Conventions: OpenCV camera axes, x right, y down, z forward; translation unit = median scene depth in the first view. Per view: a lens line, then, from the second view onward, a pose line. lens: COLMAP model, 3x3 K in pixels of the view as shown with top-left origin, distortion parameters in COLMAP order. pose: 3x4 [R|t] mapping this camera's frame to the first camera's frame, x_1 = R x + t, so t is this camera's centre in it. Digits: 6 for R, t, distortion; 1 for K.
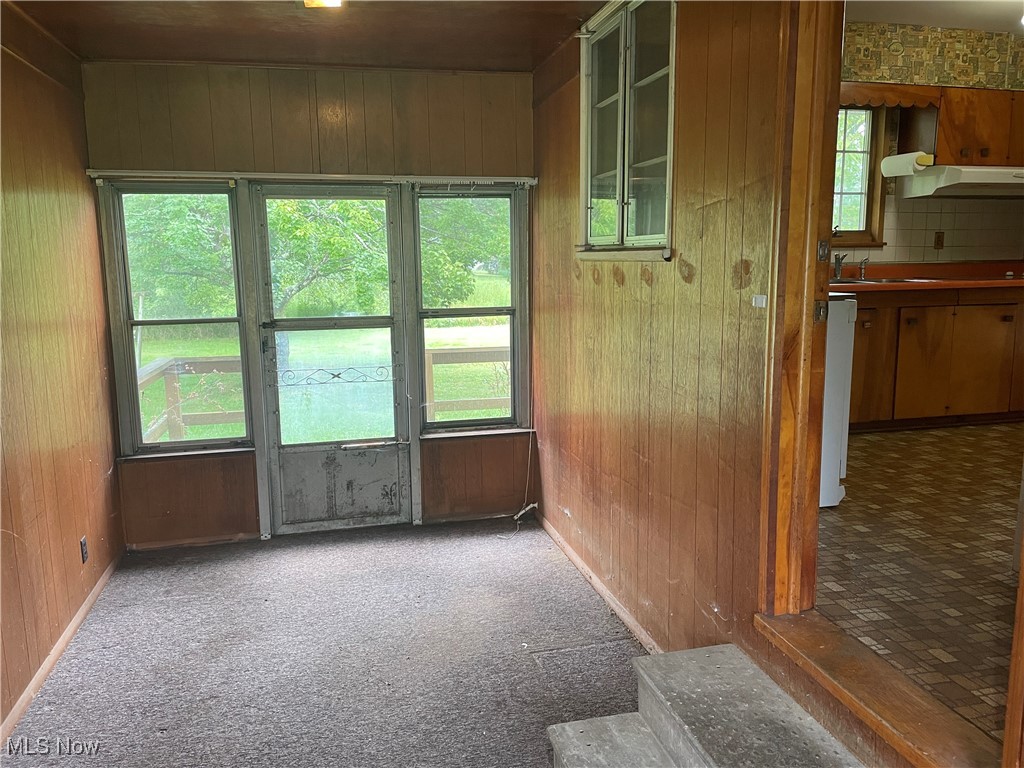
lens RADIAL K [[779.6, 0, 507.2], [0, 779.6, 371.5], [0, 0, 1]] dist [0.054982, -0.087500]
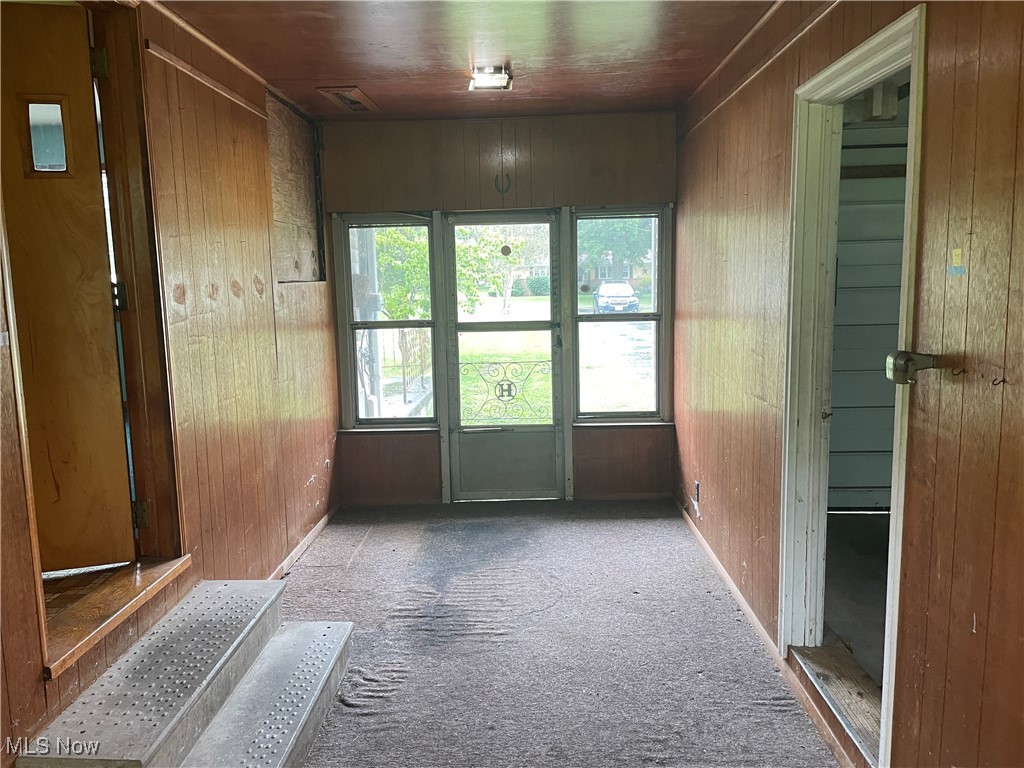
lens RADIAL K [[779.6, 0, 507.2], [0, 779.6, 371.5], [0, 0, 1]] dist [0.054982, -0.087500]
pose [[0.981794, 0.014956, -0.189358, 0.013471], [-0.016644, 0.999835, -0.007329, 0.016423], [0.189218, 0.010347, 0.981881, -0.187065]]
